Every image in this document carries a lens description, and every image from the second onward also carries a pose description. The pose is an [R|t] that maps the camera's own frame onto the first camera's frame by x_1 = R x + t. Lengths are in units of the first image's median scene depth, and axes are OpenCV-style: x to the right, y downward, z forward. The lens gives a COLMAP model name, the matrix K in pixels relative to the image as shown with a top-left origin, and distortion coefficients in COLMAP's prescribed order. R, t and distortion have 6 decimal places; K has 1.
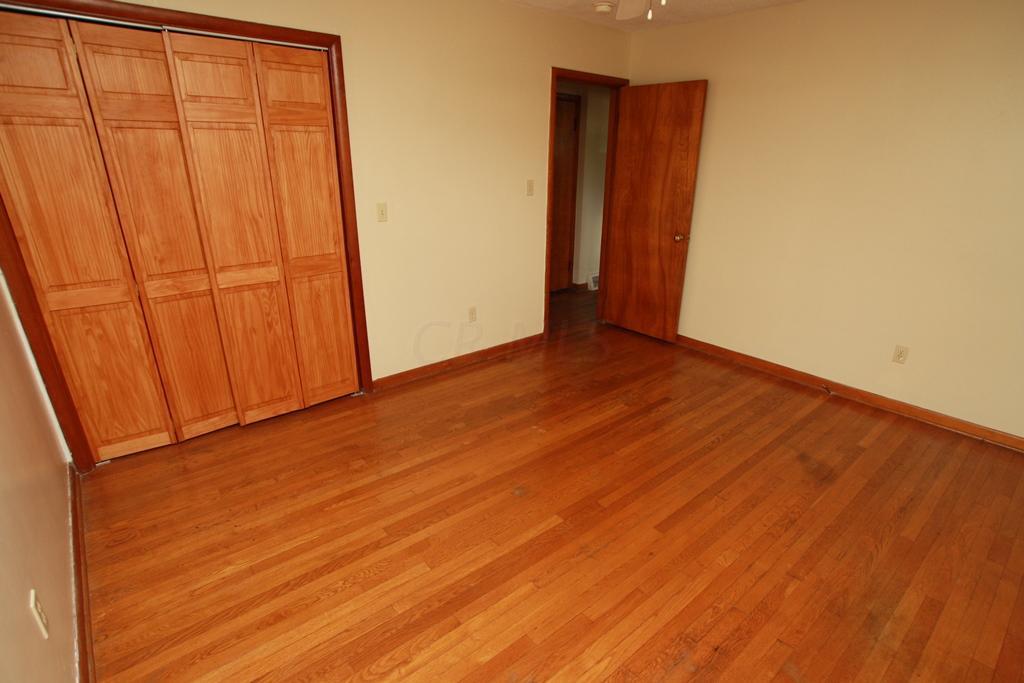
lens RADIAL K [[515.7, 0, 526.2], [0, 515.7, 365.6], [0, 0, 1]] dist [-0.038307, 0.000779]
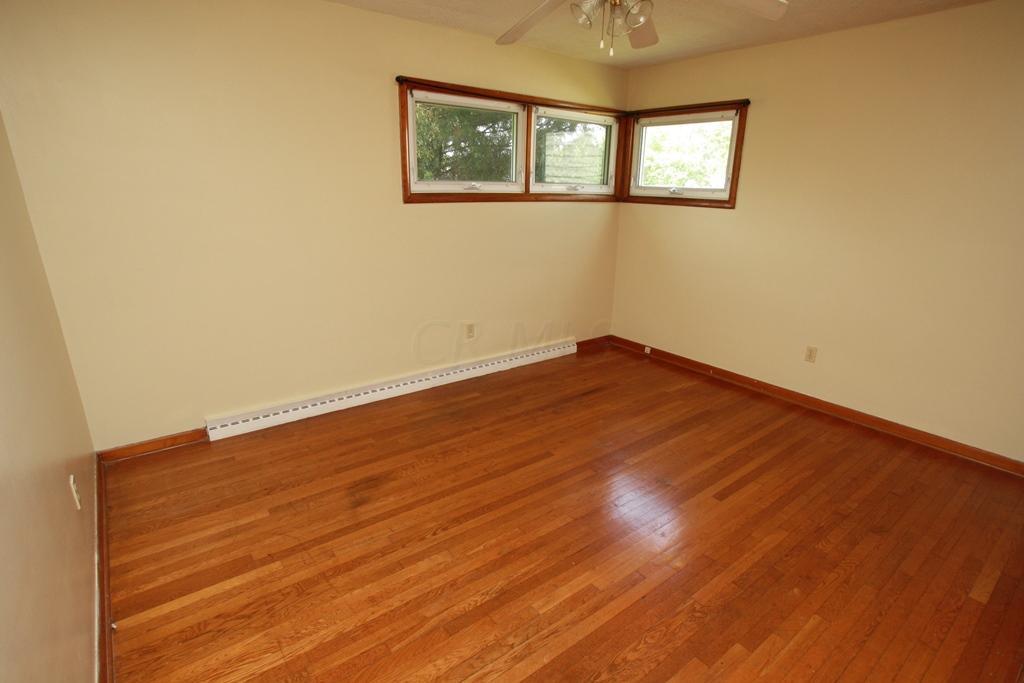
lens RADIAL K [[519.2, 0, 520.2], [0, 519.2, 361.0], [0, 0, 1]] dist [-0.082698, 0.044554]
pose [[-0.998383, -0.046656, 0.032463, 0.241029], [-0.013462, 0.748994, 0.662440, -0.589382], [-0.055222, 0.660932, -0.748411, 1.456327]]
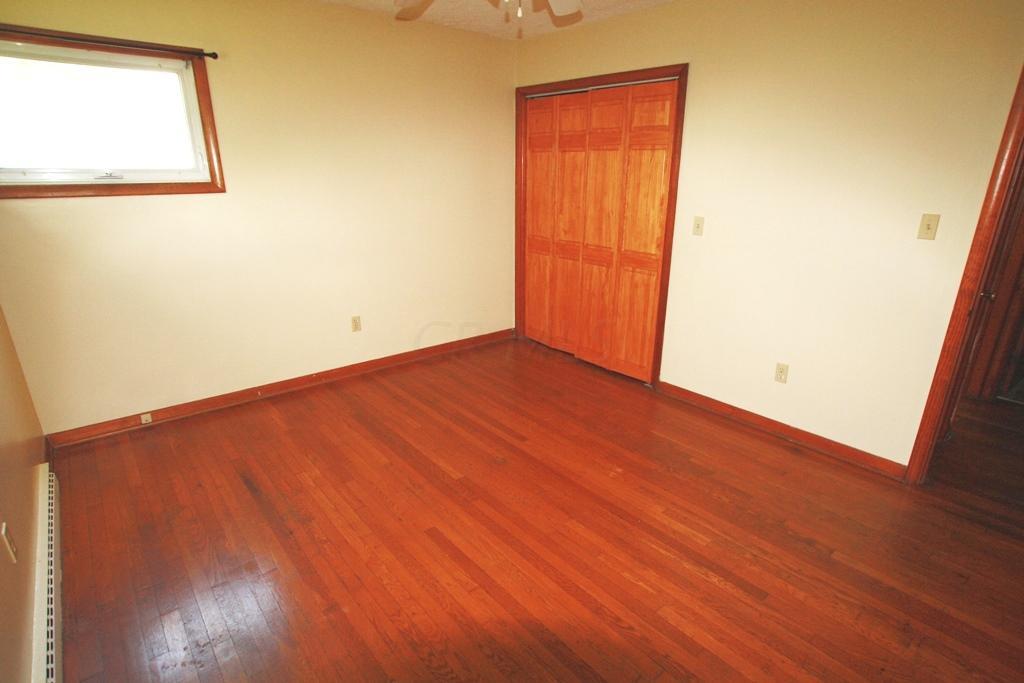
lens RADIAL K [[543.6, 0, 515.0], [0, 543.6, 362.7], [0, 0, 1]] dist [-0.036413, 0.001402]
pose [[-0.019234, 0.326717, -0.944927, 0.903251], [-0.391287, 0.867258, 0.307827, -0.277009], [0.920068, 0.375658, 0.111159, 0.717308]]
